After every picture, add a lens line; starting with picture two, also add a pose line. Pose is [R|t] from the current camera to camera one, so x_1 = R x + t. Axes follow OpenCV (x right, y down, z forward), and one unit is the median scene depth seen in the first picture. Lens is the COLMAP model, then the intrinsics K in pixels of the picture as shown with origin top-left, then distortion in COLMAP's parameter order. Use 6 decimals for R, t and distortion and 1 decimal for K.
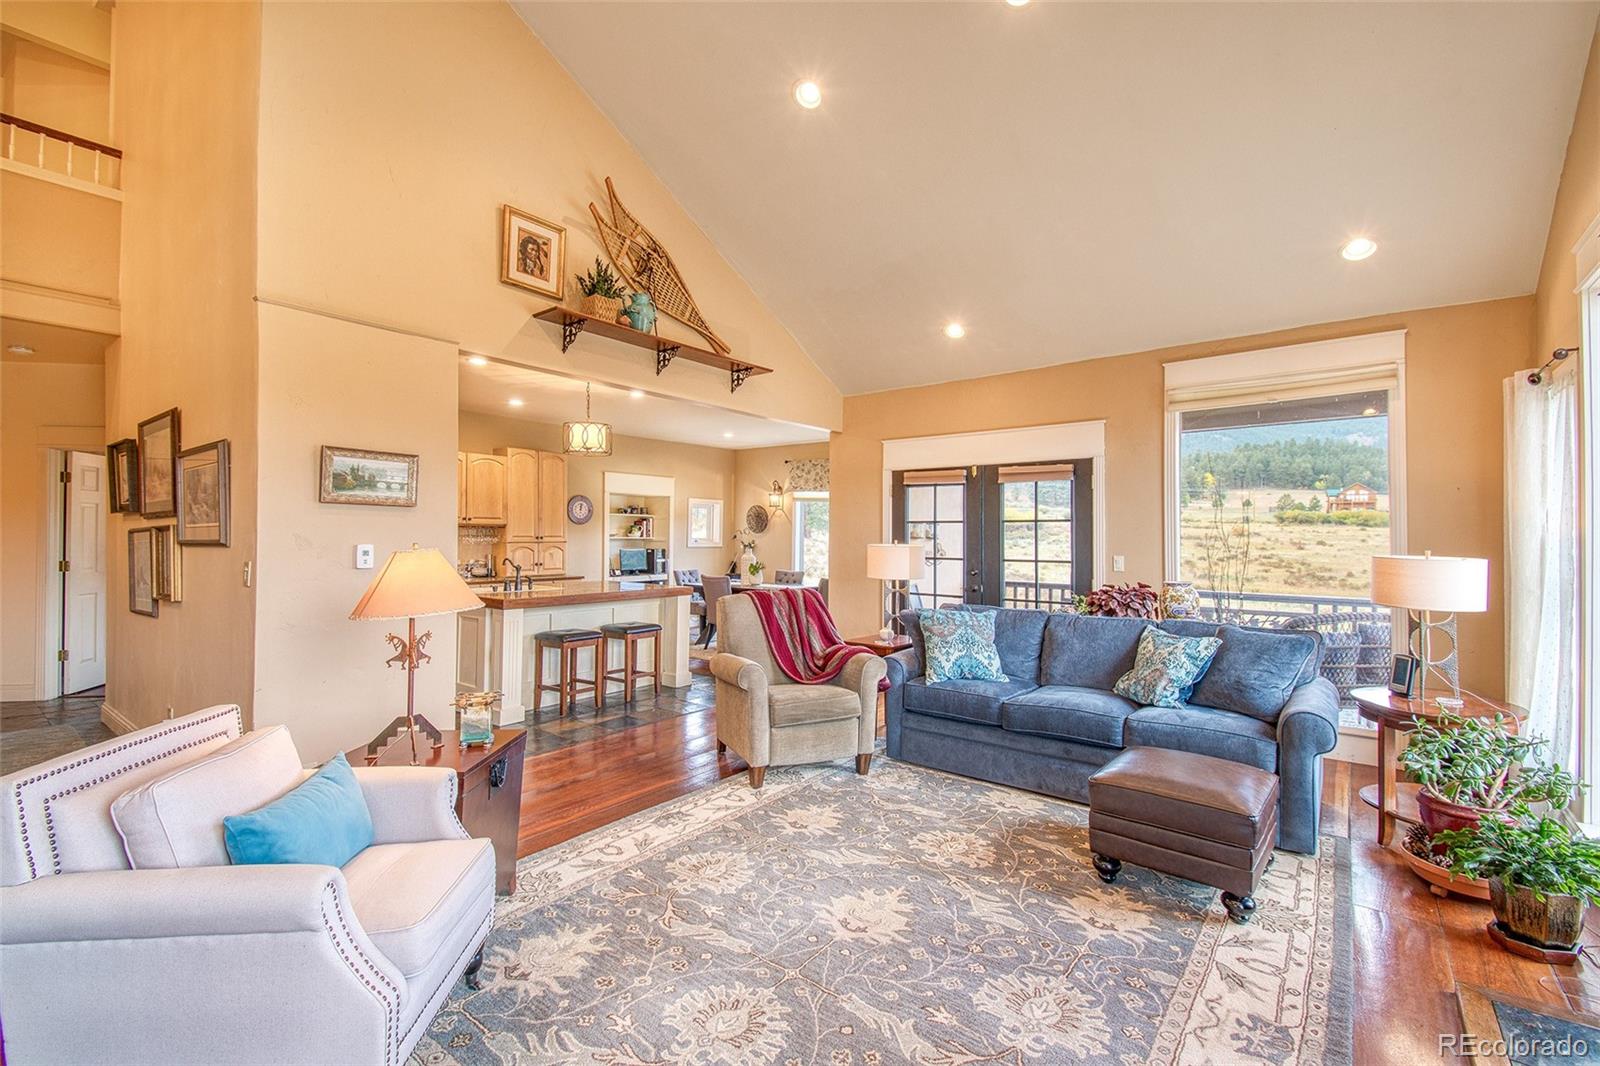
lens RADIAL K [[702.9, 0, 797.7], [0, 702.9, 533.3], [0, 0, 1]] dist [0.048299, -0.026080]
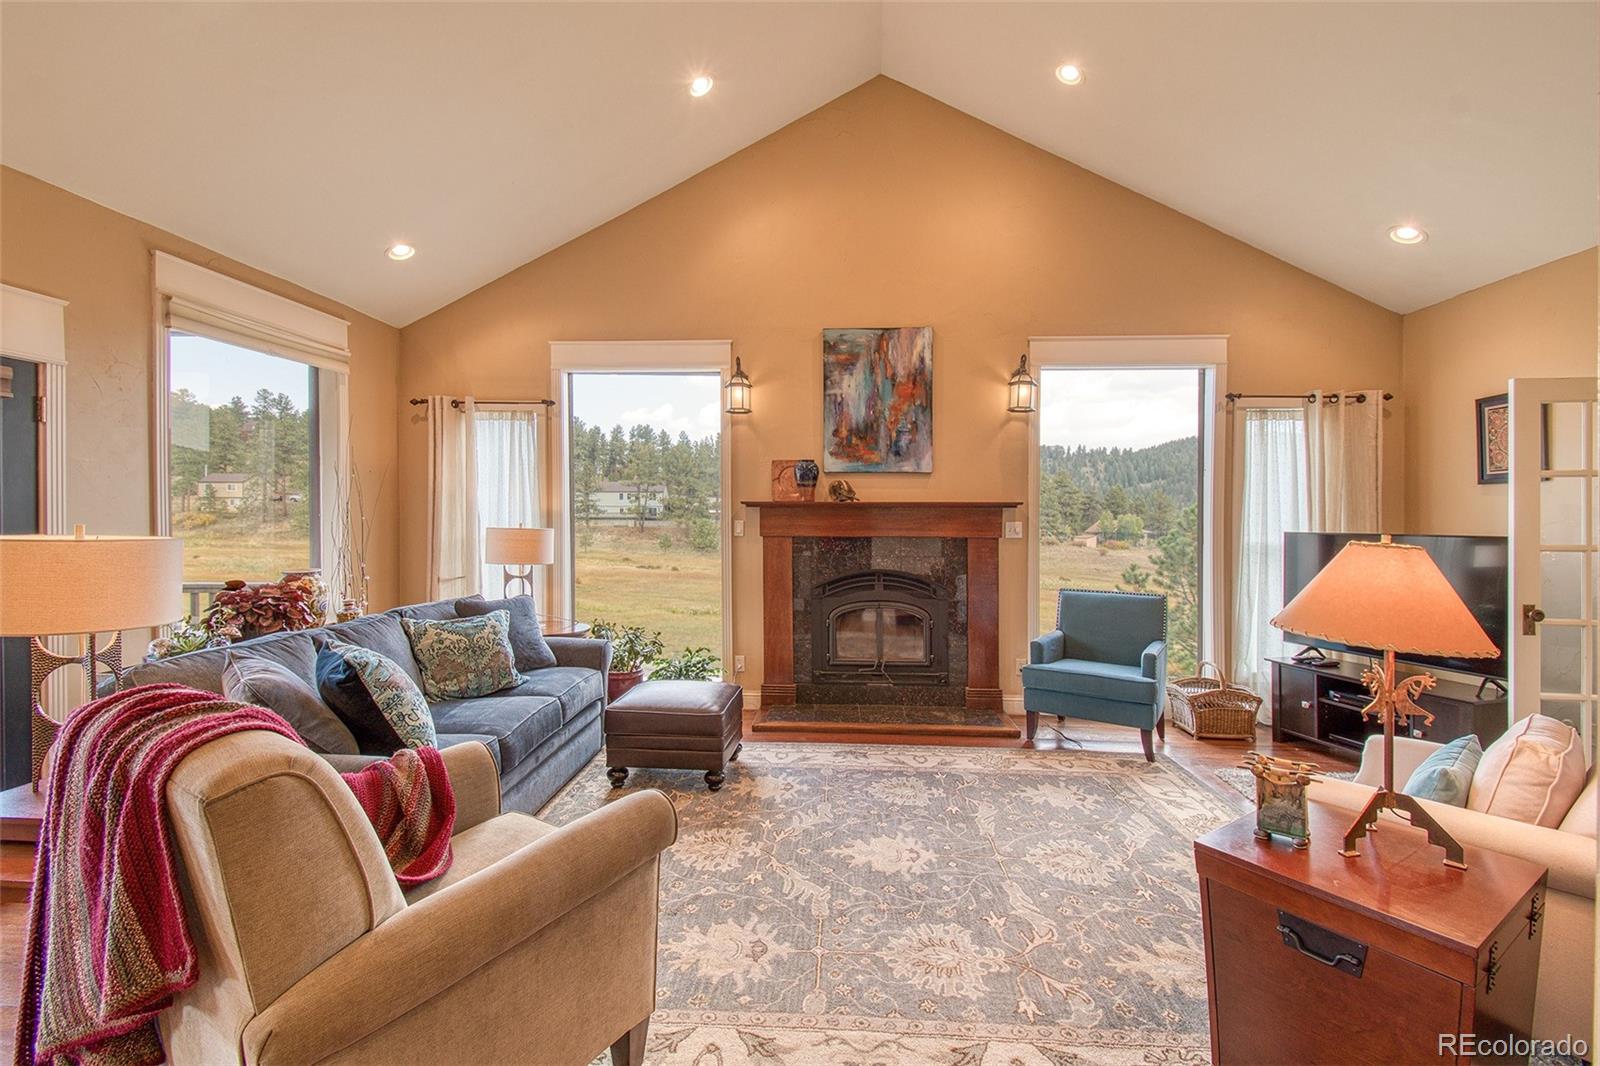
lens RADIAL K [[711.1, 0, 802.0], [0, 711.1, 523.2], [0, 0, 1]] dist [0.033472, -0.000217]
pose [[-0.565216, -0.016623, 0.824775, -0.290261], [-0.011654, 0.999858, 0.012165, 0.000689], [-0.824860, -0.002736, -0.565330, 0.679065]]
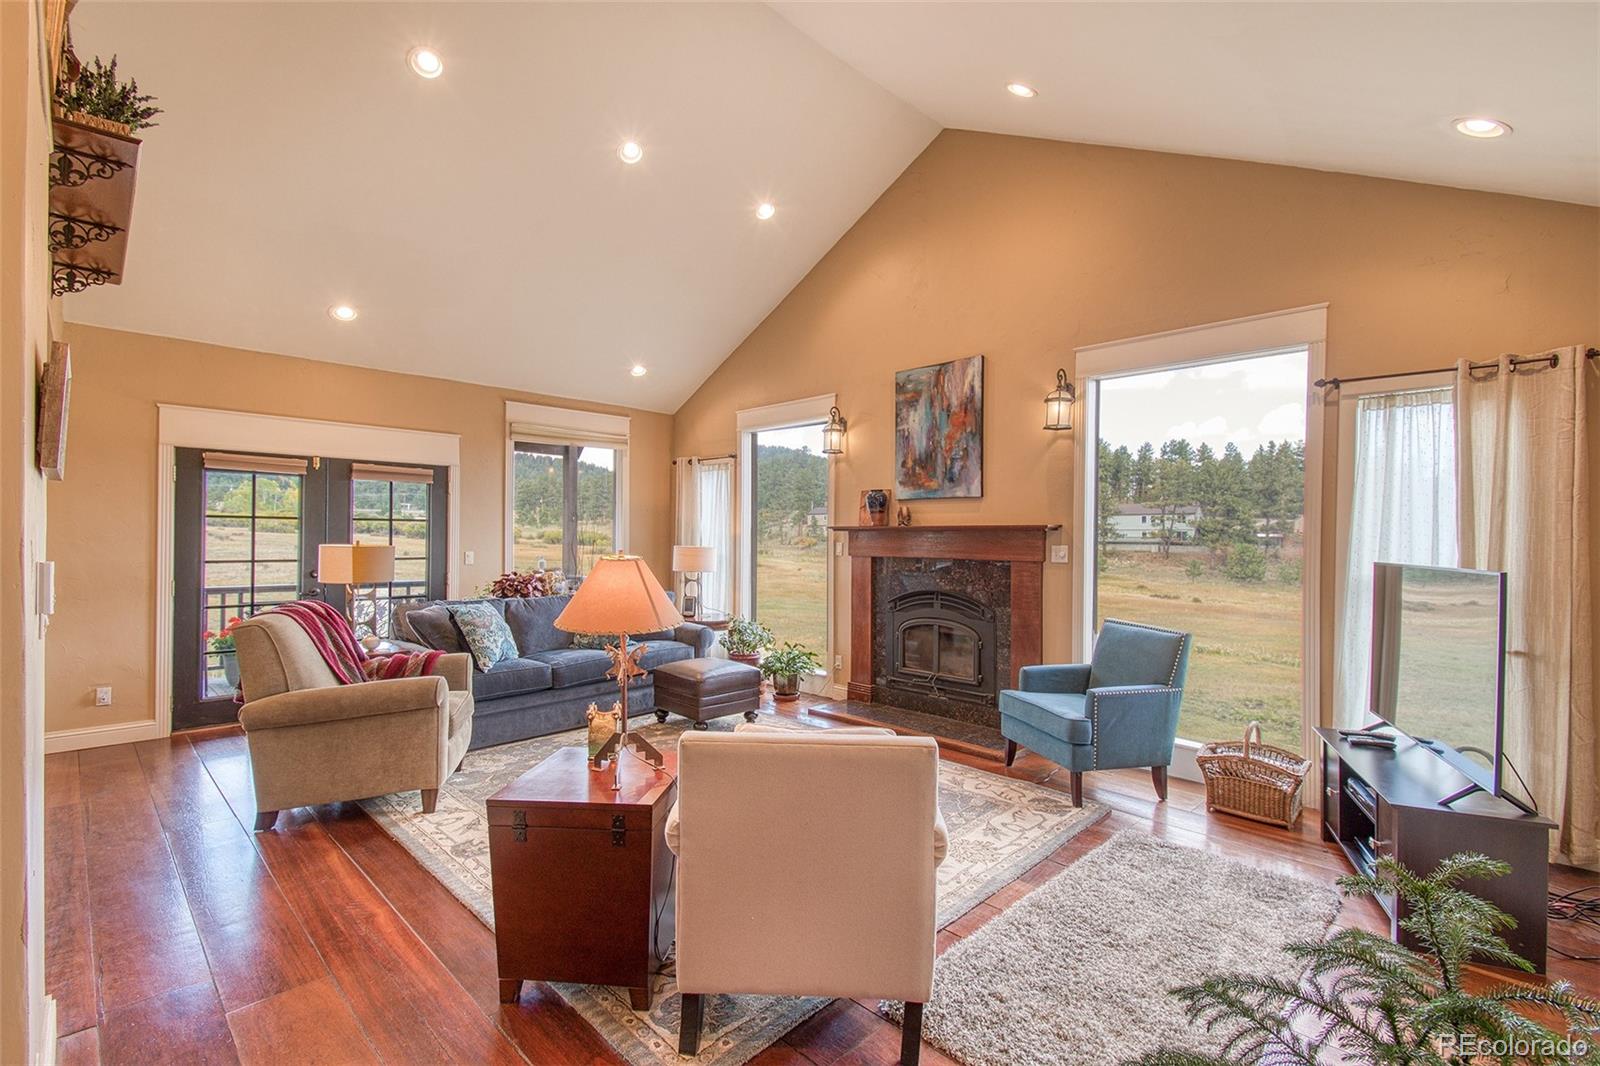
lens RADIAL K [[709.2, 0, 799.5], [0, 709.2, 536.2], [0, 0, 1]] dist [0.049780, -0.027479]
pose [[0.120727, -0.003499, 0.992680, -0.535129], [-0.010569, 0.999933, 0.004810, -0.004023], [-0.992630, -0.011072, 0.120682, 0.241242]]
